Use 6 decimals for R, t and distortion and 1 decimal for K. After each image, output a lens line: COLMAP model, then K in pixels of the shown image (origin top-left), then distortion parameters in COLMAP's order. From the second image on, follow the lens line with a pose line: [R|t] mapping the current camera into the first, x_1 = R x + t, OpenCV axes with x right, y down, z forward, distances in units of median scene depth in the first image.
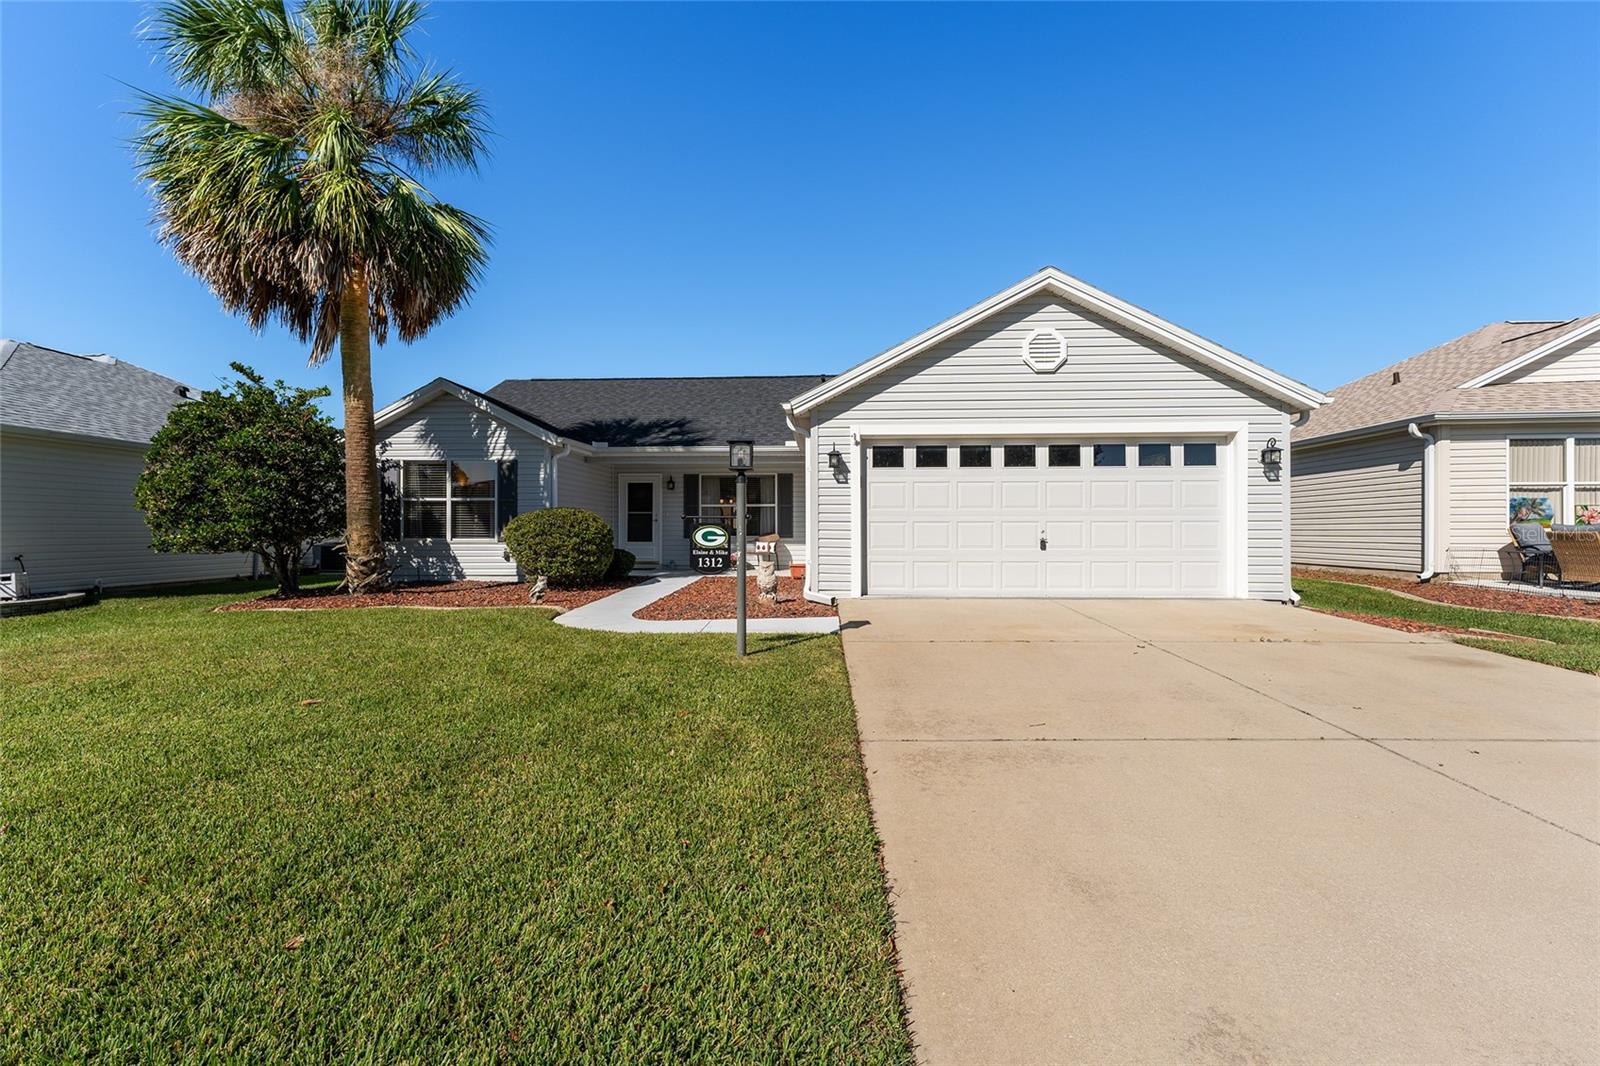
lens RADIAL K [[690.3, 0, 800.2], [0, 690.3, 540.2], [0, 0, 1]] dist [-0.005896, -0.000493]
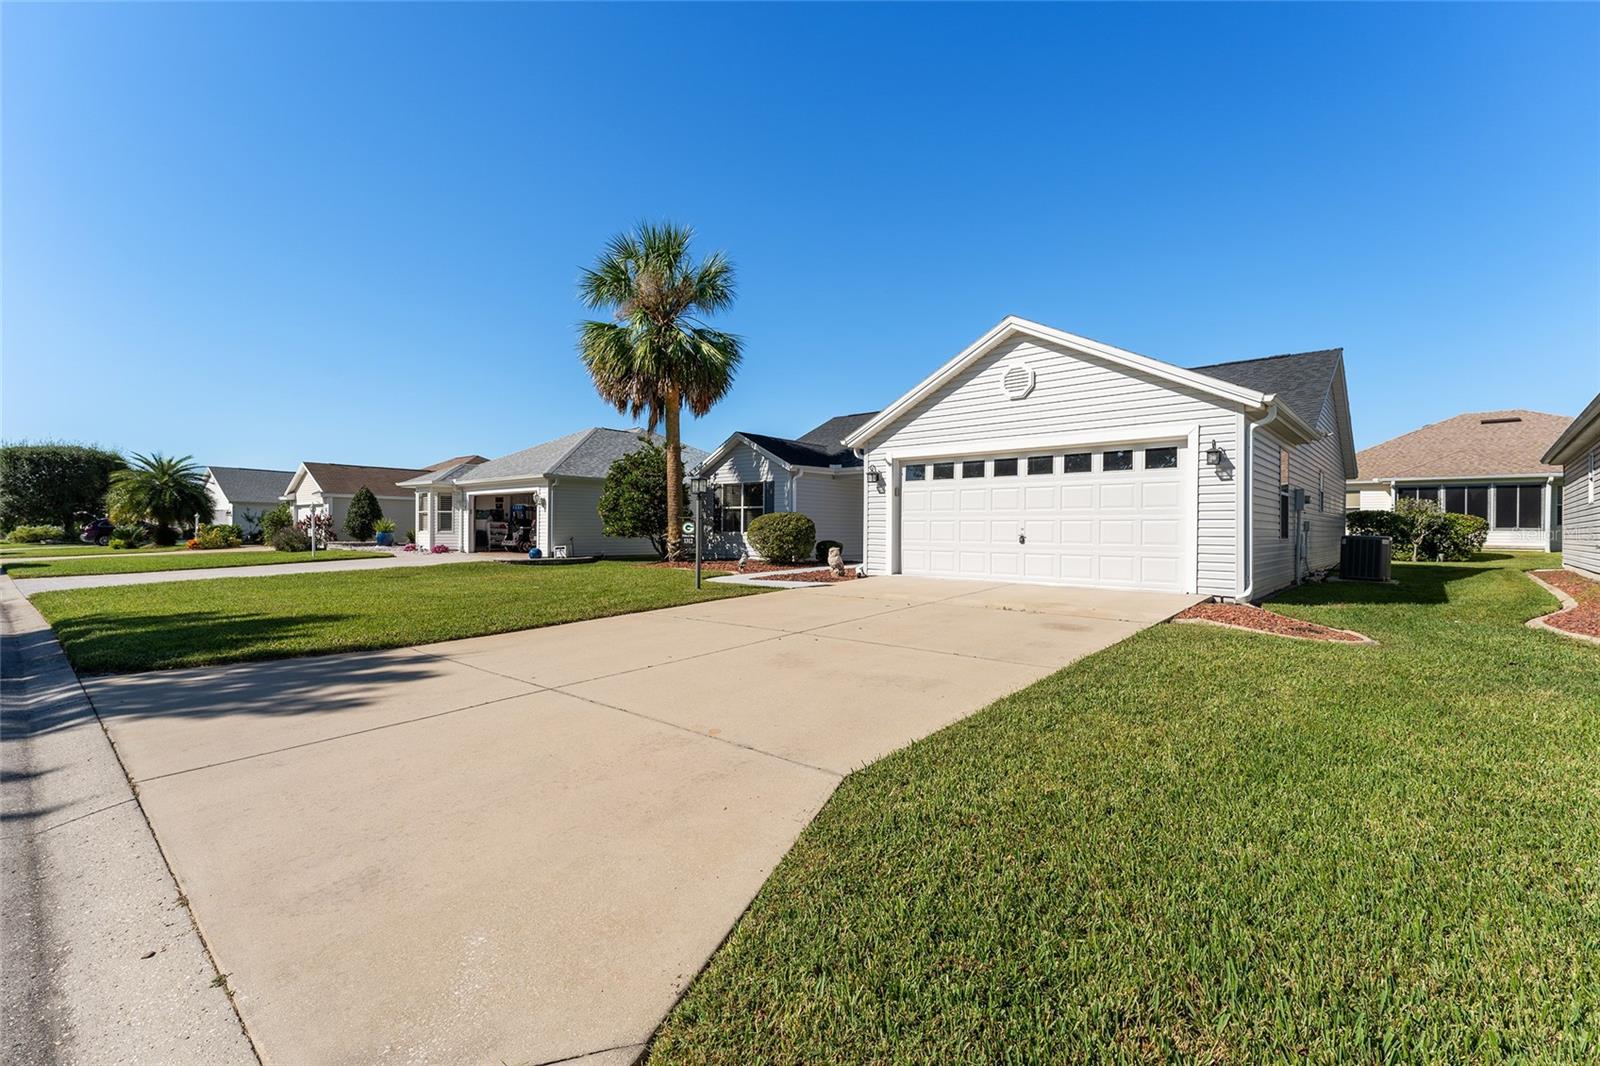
lens RADIAL K [[690.3, 0, 805.8], [0, 690.3, 533.0], [0, 0, 1]] dist [-0.005896, -0.000493]
pose [[0.772050, 0.010780, -0.635471, 0.699538], [-0.020008, 0.999773, -0.007349, 0.009519], [0.635247, 0.018388, 0.772090, -0.150513]]
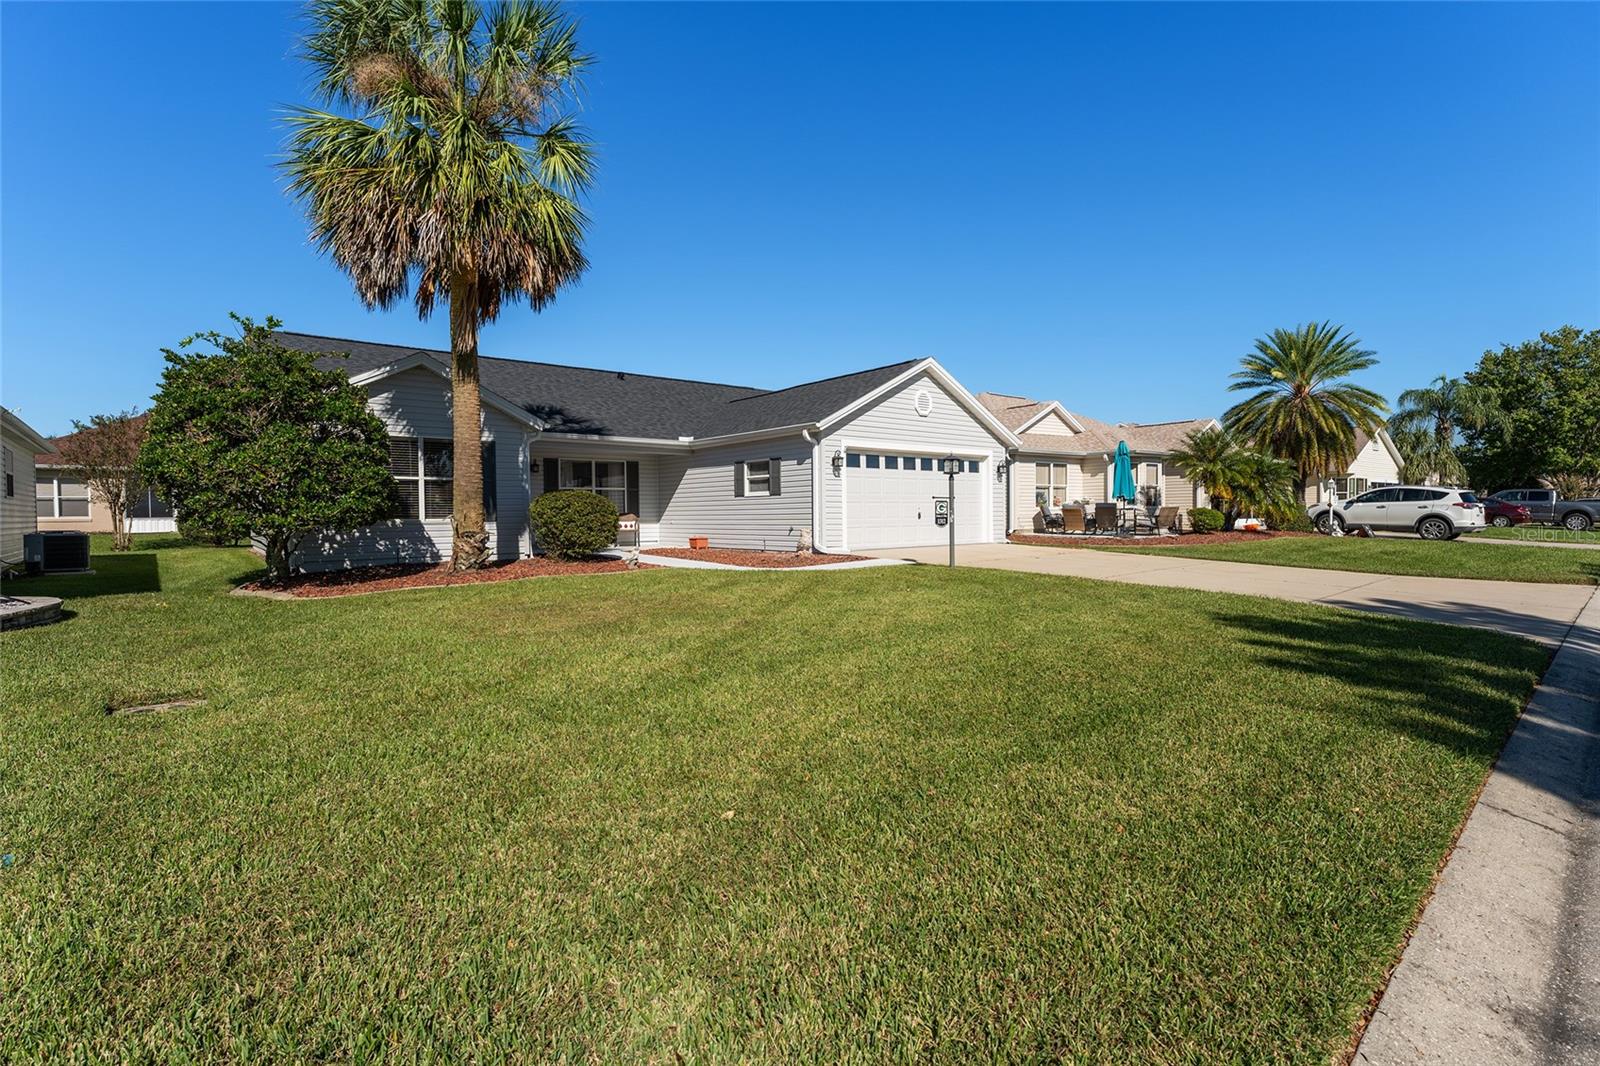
lens RADIAL K [[738.3, 0, 794.9], [0, 738.3, 530.5], [0, 0, 1]] dist [0.000075, -0.001120]
pose [[0.742446, -0.022182, 0.669539, -0.931167], [0.018912, 0.999747, 0.012150, 0.012286], [-0.669639, 0.003642, 0.742678, -0.129412]]
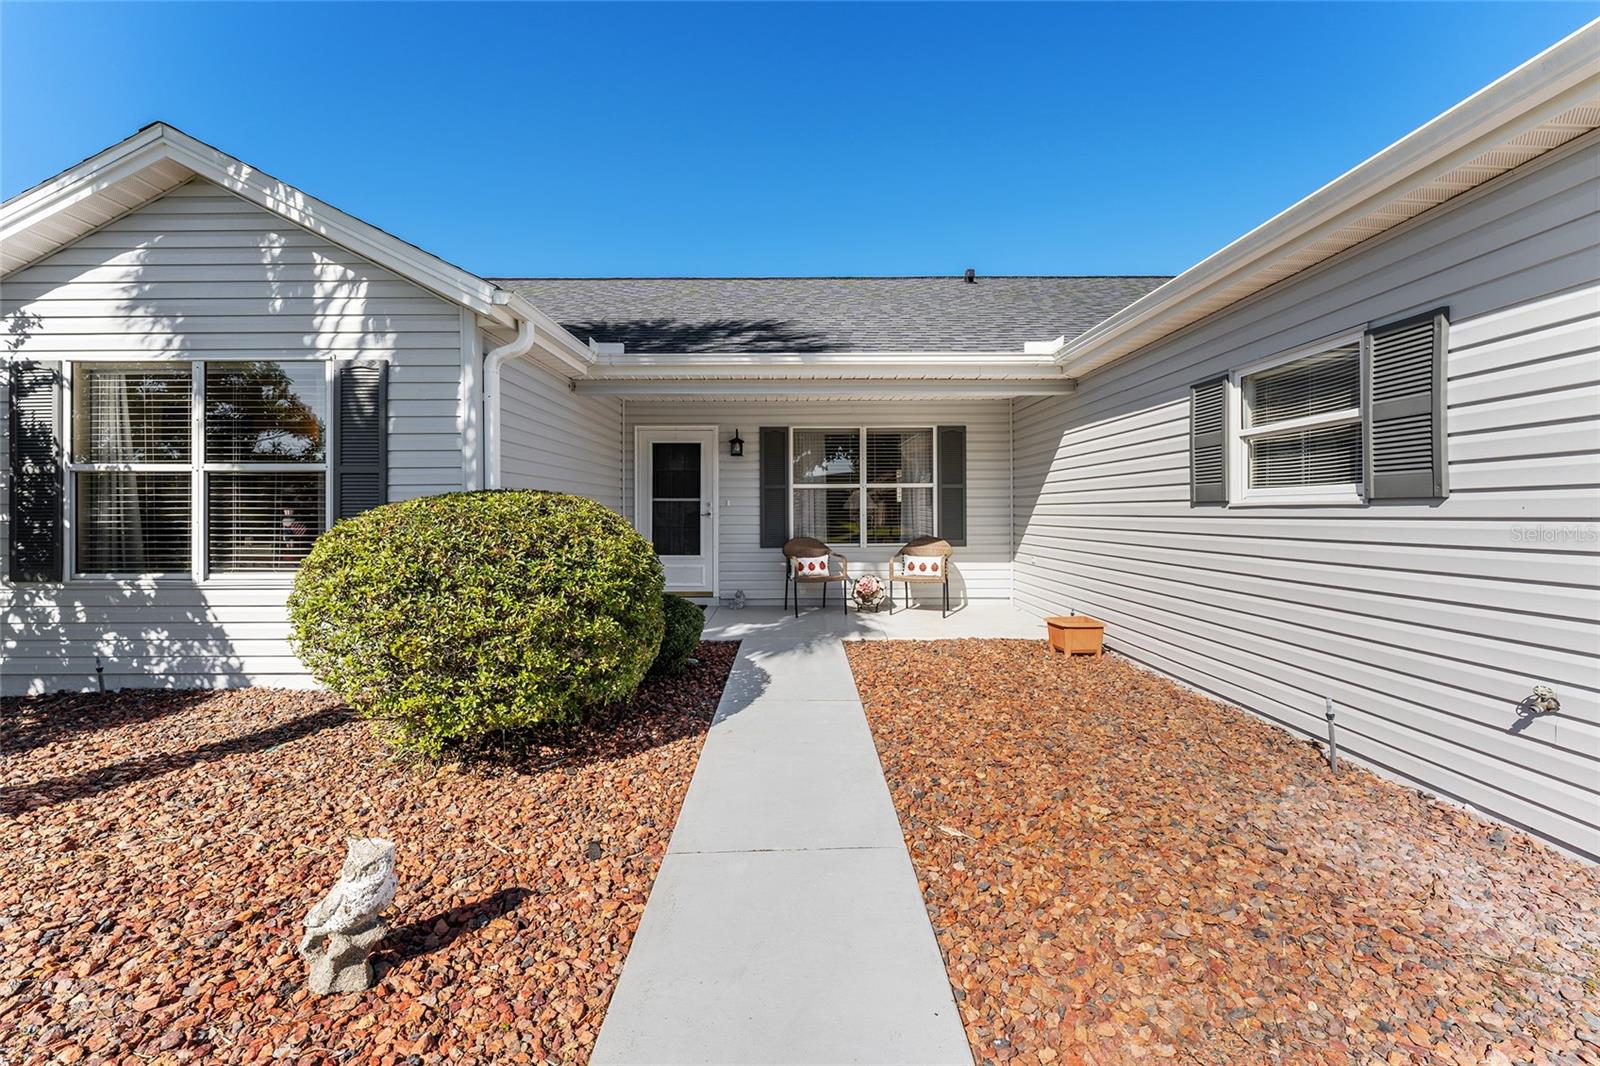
lens RADIAL K [[641.5, 0, 801.0], [0, 641.5, 507.8], [0, 0, 1]] dist [0.002824, -0.000363]
pose [[0.998936, -0.003610, 0.045973, -0.234143], [0.004533, 0.999790, -0.019976, -0.034408], [-0.045892, 0.020163, 0.998743, 0.734466]]
